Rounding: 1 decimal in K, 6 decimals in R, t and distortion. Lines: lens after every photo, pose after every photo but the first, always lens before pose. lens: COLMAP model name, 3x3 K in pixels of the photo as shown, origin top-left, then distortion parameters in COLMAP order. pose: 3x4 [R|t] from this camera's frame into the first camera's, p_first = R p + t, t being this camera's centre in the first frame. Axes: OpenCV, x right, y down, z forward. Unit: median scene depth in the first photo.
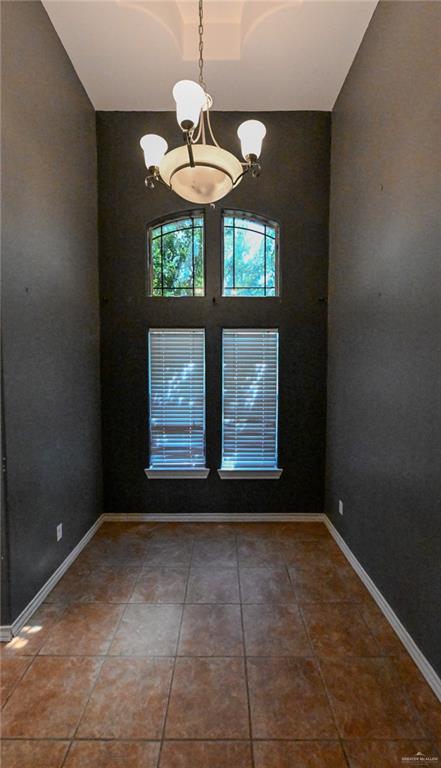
lens RADIAL K [[313.6, 0, 220.6], [0, 313.6, 381.0], [0, 0, 1]] dist [-0.001906, -0.000025]
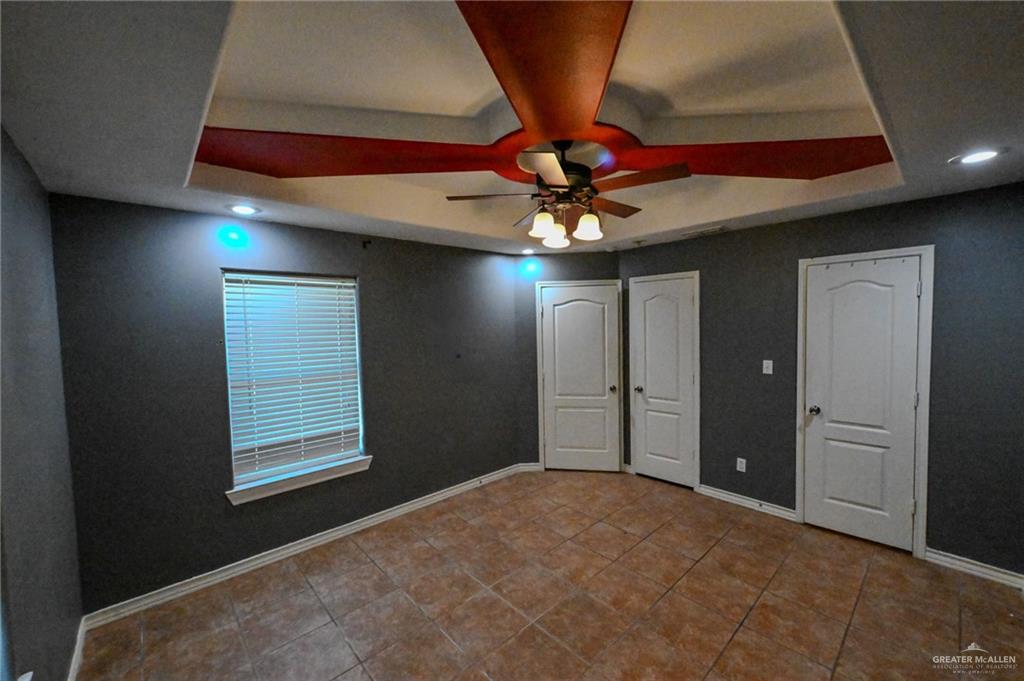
lens RADIAL K [[405.8, 0, 512.2], [0, 405.8, 341.4], [0, 0, 1]] dist [-0.001437, -0.000004]
pose [[0.724502, -0.044025, 0.687866, -0.299681], [0.050177, 0.998679, 0.011069, -0.002047], [-0.687444, 0.026495, 0.725754, 0.002354]]
